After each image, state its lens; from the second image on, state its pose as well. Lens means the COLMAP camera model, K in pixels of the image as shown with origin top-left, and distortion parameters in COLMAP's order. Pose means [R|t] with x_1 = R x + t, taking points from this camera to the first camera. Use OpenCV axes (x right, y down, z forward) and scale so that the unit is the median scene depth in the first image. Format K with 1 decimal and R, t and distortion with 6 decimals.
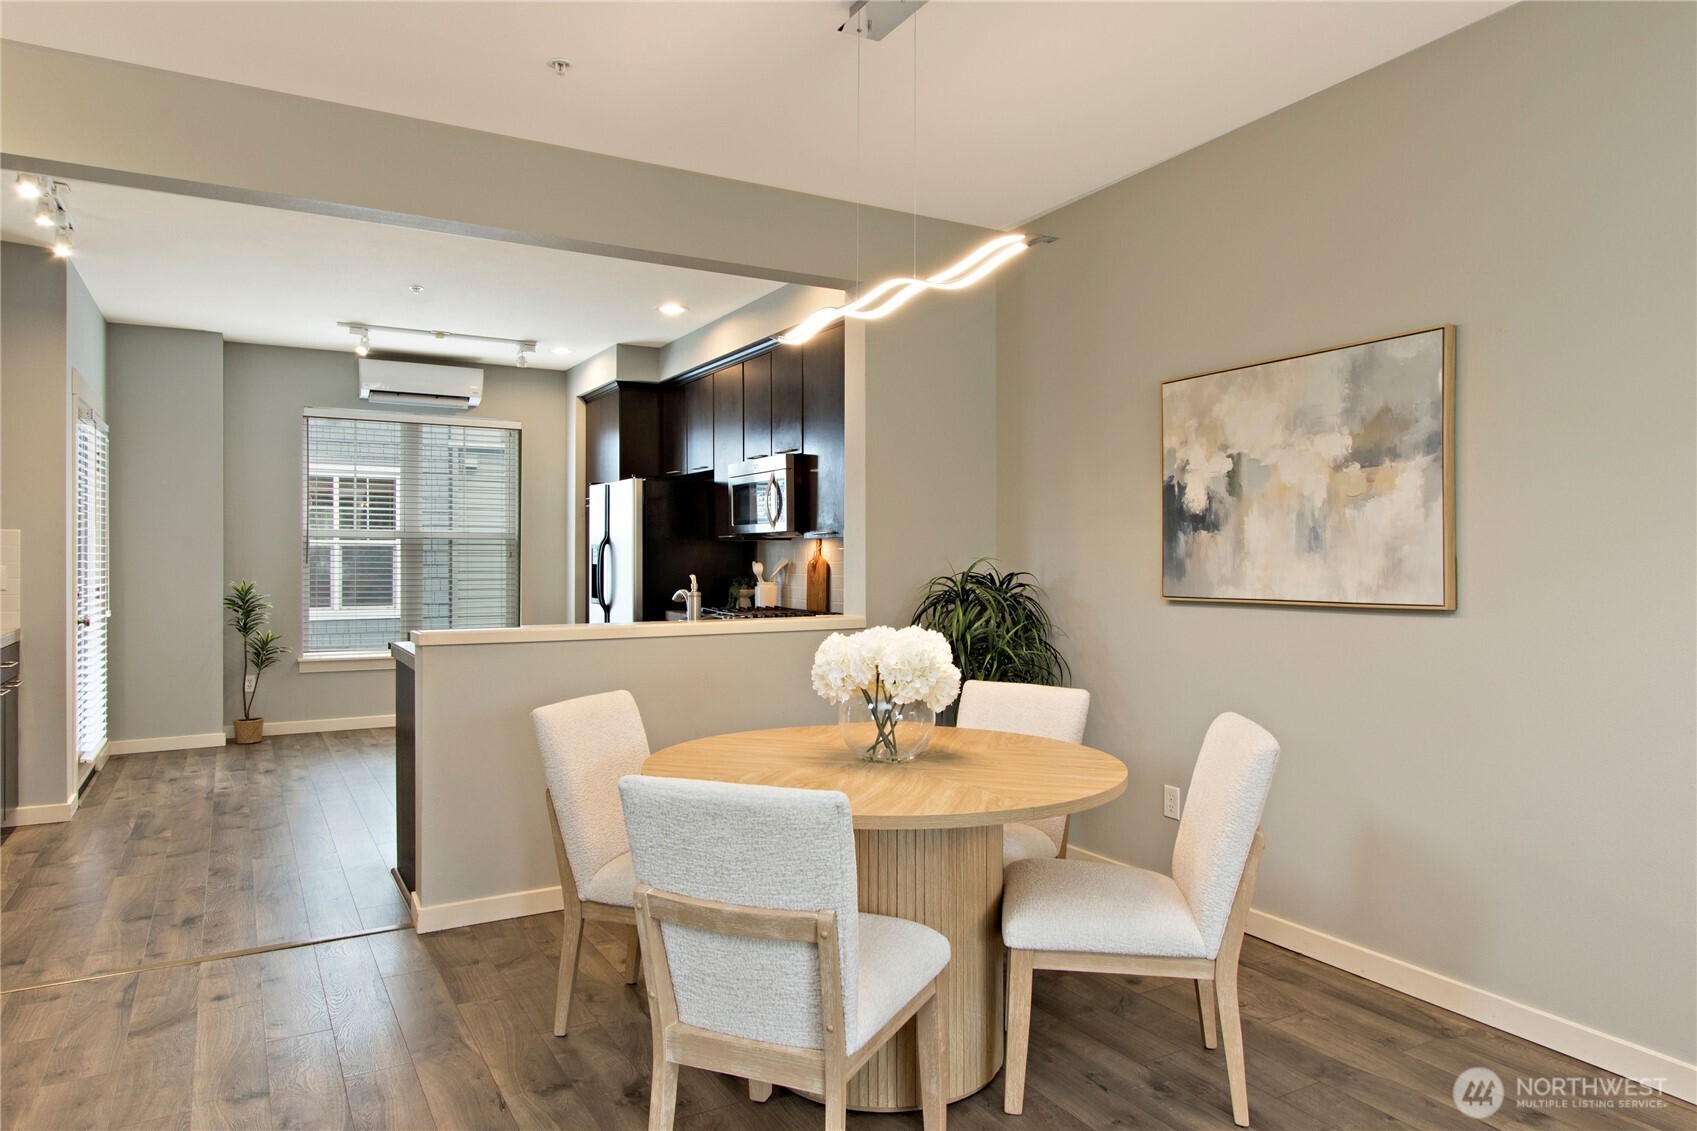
lens RADIAL K [[1163.8, 0, 934.7], [0, 1163.8, 560.2], [0, 0, 1]] dist [-0.005490, -0.004912]
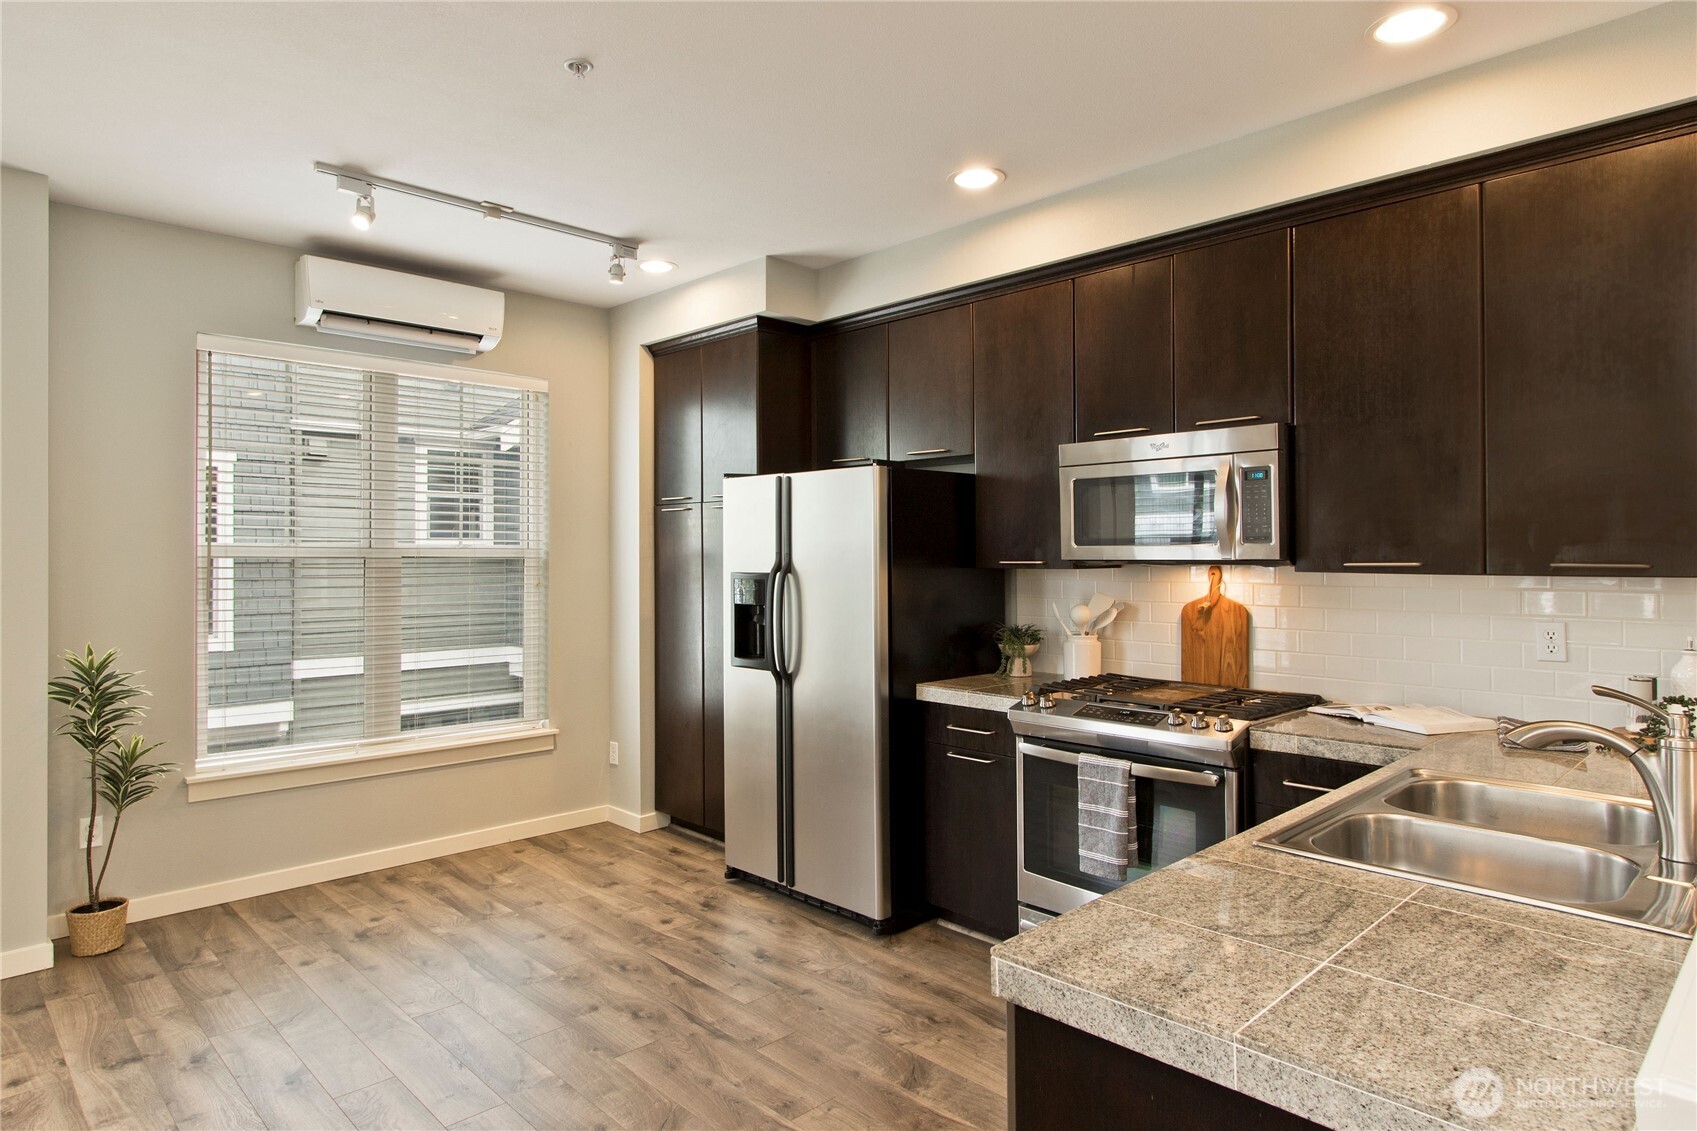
lens RADIAL K [[1003.0, 0, 876.7], [0, 1003.0, 544.4], [0, 0, 1]] dist [0.003223, -0.001457]
pose [[0.971023, -0.003173, 0.238966, -0.353257], [0.005137, 0.999958, -0.007596, -0.024317], [-0.238932, 0.008604, 0.970998, 0.463379]]
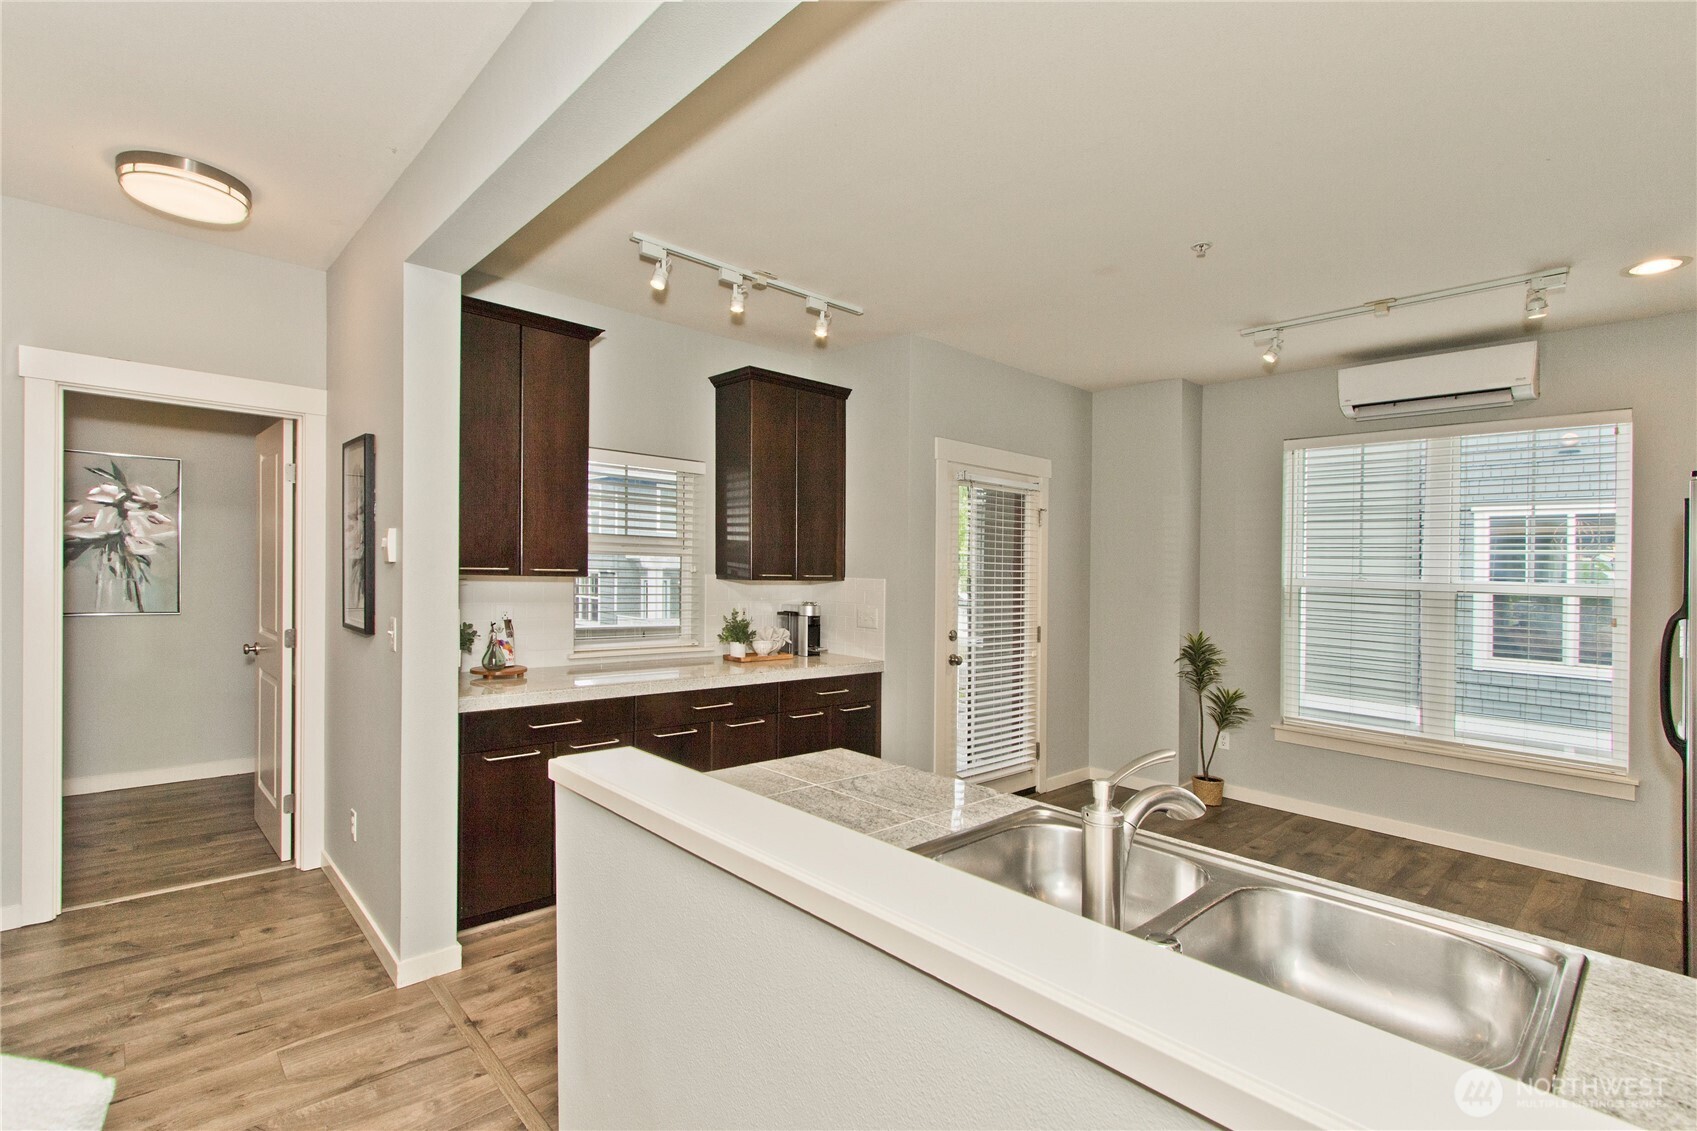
lens RADIAL K [[788.9, 0, 774.8], [0, 788.9, 570.8], [0, 0, 1]] dist [0.005178, -0.001609]
pose [[0.139472, 0.005888, -0.990209, -0.001421], [-0.029031, 0.999577, 0.001854, -0.023399], [0.989800, 0.028488, 0.139584, 0.557079]]
